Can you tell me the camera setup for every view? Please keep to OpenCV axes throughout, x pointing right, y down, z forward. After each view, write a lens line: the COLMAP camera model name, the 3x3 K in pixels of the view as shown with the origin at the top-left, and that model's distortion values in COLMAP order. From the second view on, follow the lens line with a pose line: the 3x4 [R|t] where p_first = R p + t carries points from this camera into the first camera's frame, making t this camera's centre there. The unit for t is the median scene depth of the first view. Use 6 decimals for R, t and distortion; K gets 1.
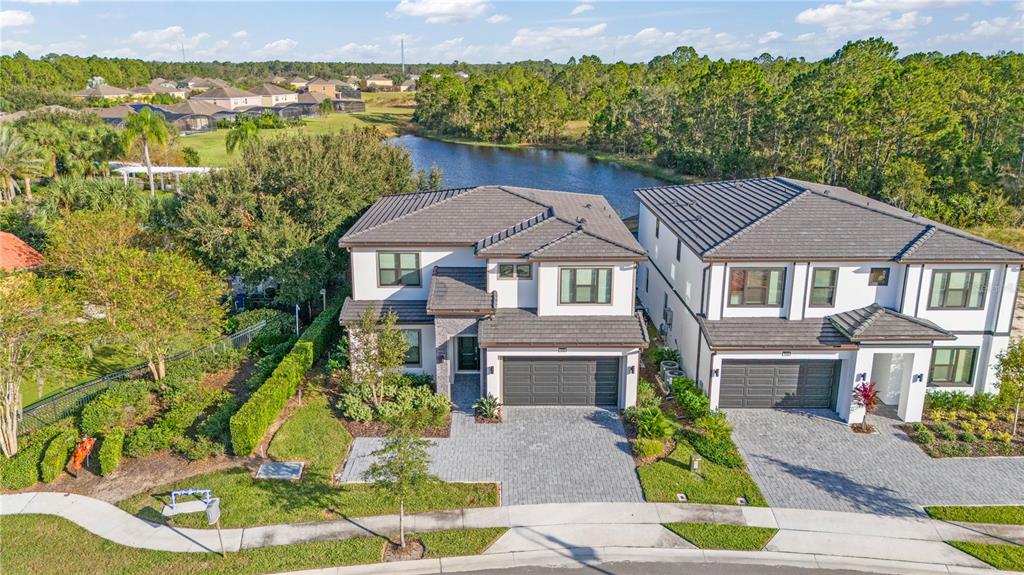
lens RADIAL K [[784.5, 0, 512.0], [0, 784.5, 287.5], [0, 0, 1]] dist [0.006037, 0.001970]
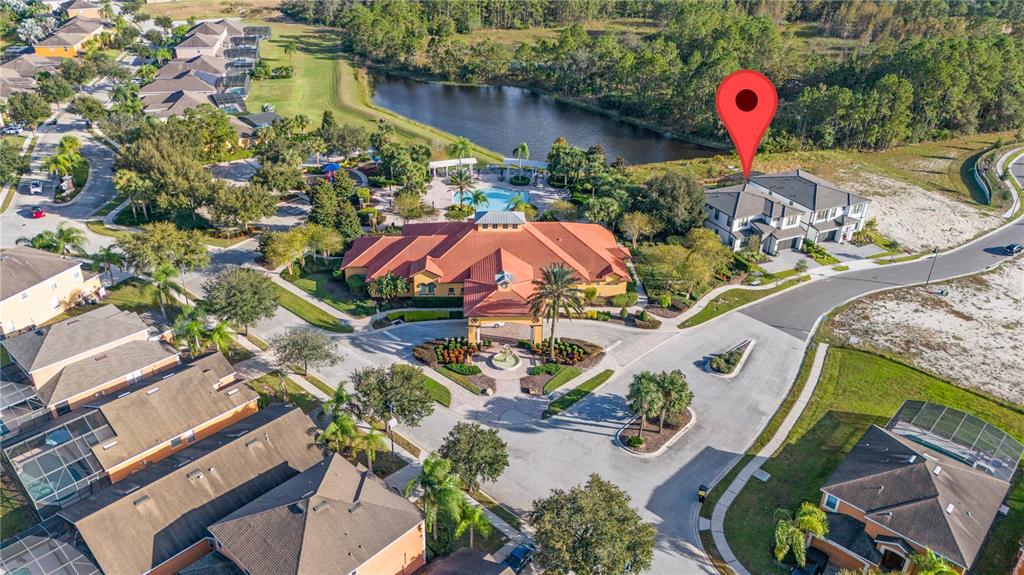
lens RADIAL K [[784.5, 0, 512.0], [0, 784.5, 287.5], [0, 0, 1]] dist [0.006037, 0.001970]
pose [[0.899659, -0.184868, 0.395521, -2.988975], [0.092887, 0.966234, 0.240340, -0.807186], [-0.426597, -0.179485, 0.886454, -2.152375]]
